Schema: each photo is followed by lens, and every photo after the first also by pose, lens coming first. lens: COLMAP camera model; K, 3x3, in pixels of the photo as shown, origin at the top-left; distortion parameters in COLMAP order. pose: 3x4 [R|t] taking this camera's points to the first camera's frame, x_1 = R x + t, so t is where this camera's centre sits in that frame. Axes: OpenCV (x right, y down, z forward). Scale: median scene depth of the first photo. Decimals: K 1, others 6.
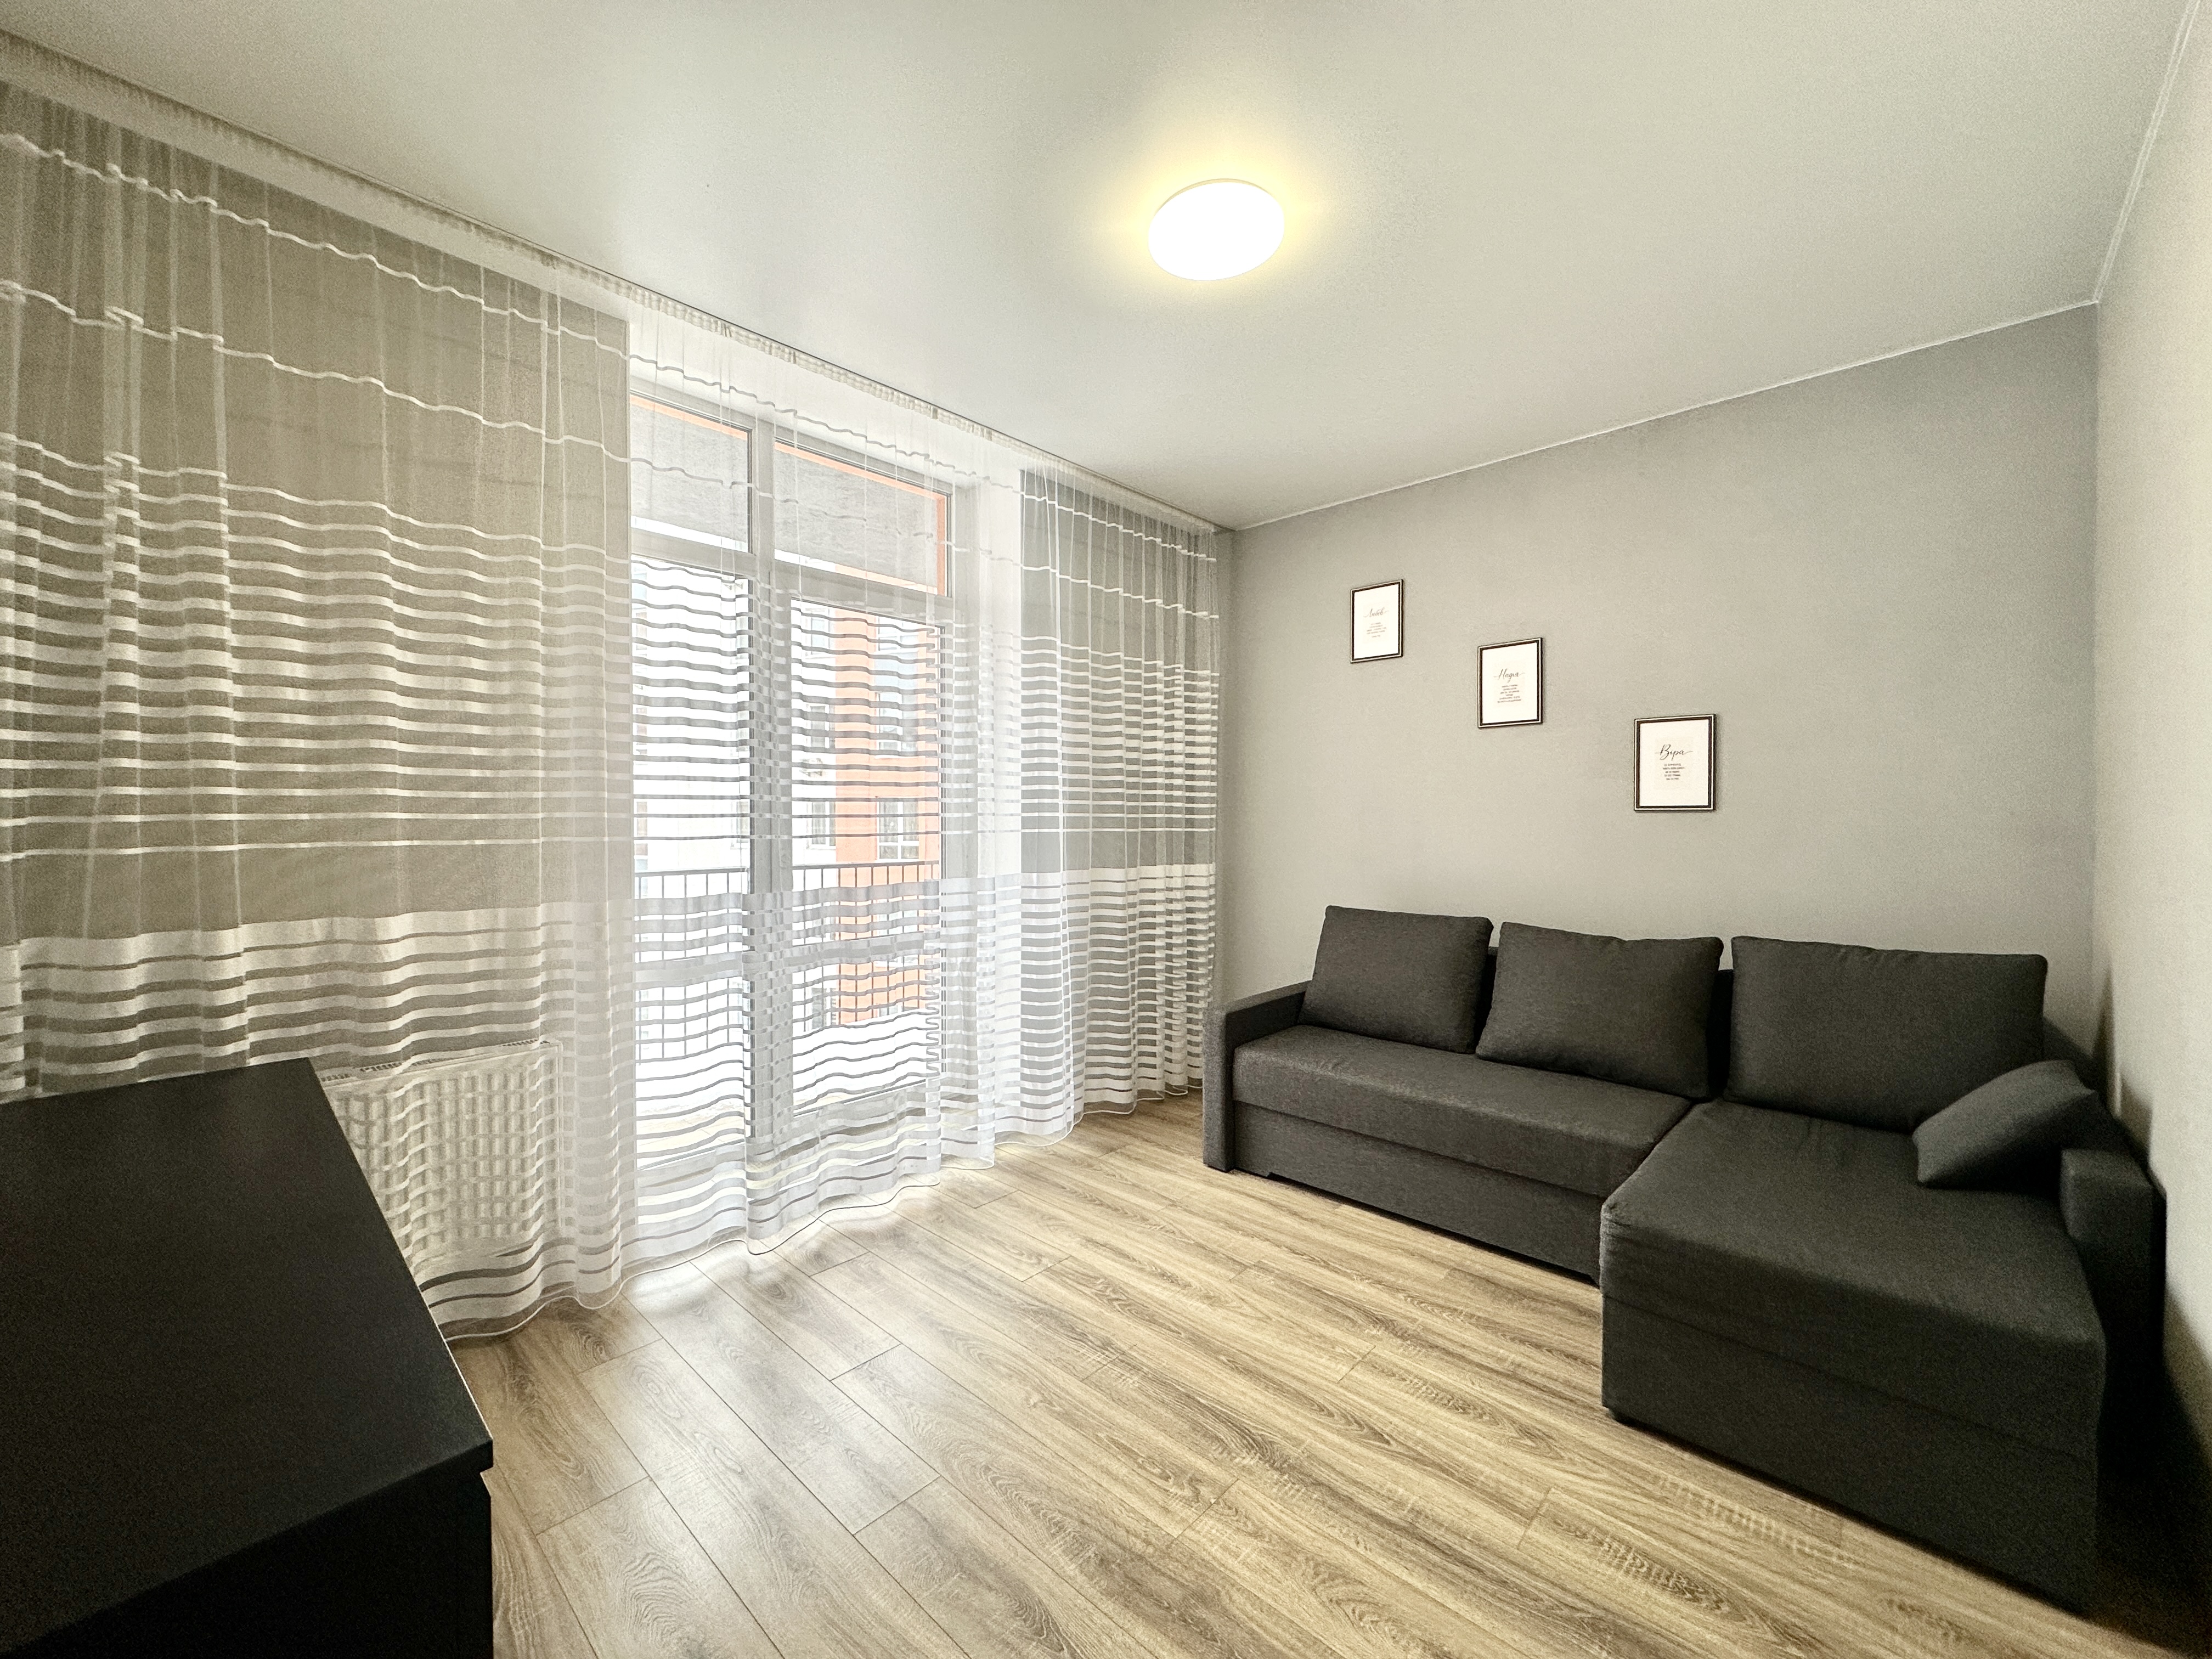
lens RADIAL K [[894.7, 0, 1137.7], [0, 894.7, 821.0], [0, 0, 1]] dist [0.000486, 0.000381]
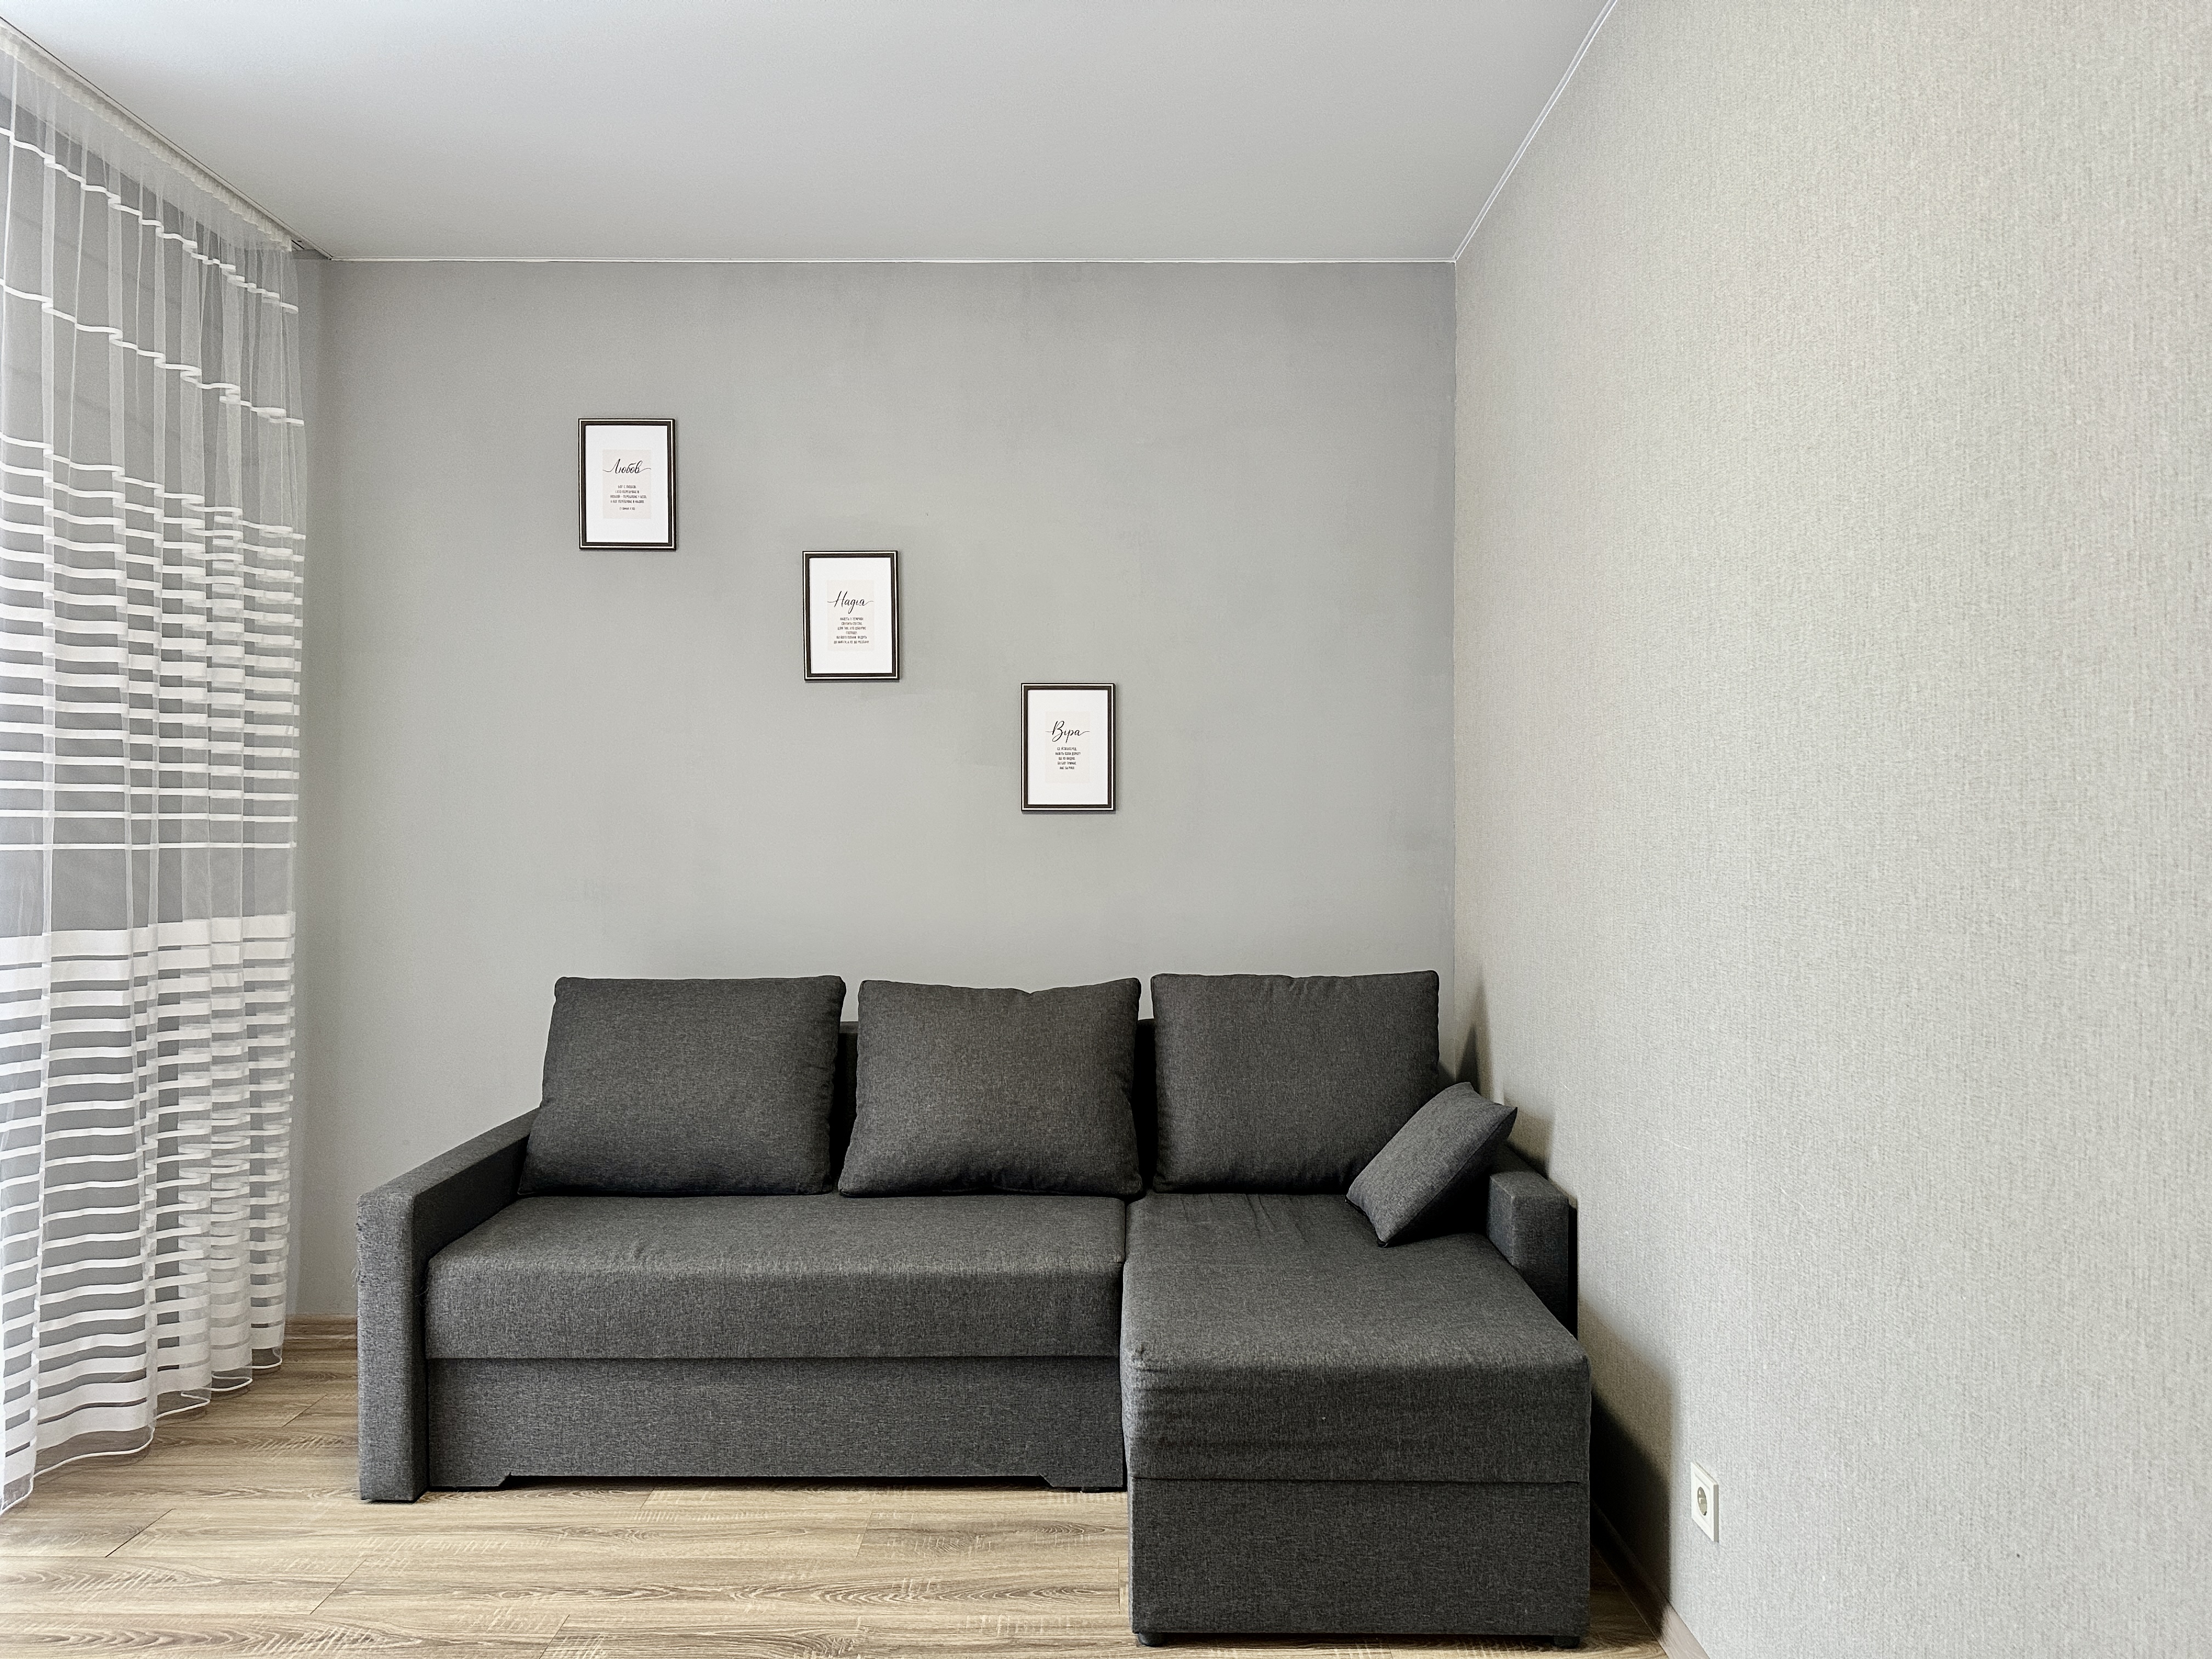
lens RADIAL K [[1534.8, 0, 1106.0], [0, 1534.8, 829.5], [0, 0, 1]] dist [0.113822, -0.154544]
pose [[0.730324, -0.002071, 0.683098, -0.232284], [0.004576, 0.999988, -0.001861, 0.005611], [-0.683086, 0.004485, 0.730324, 0.061337]]
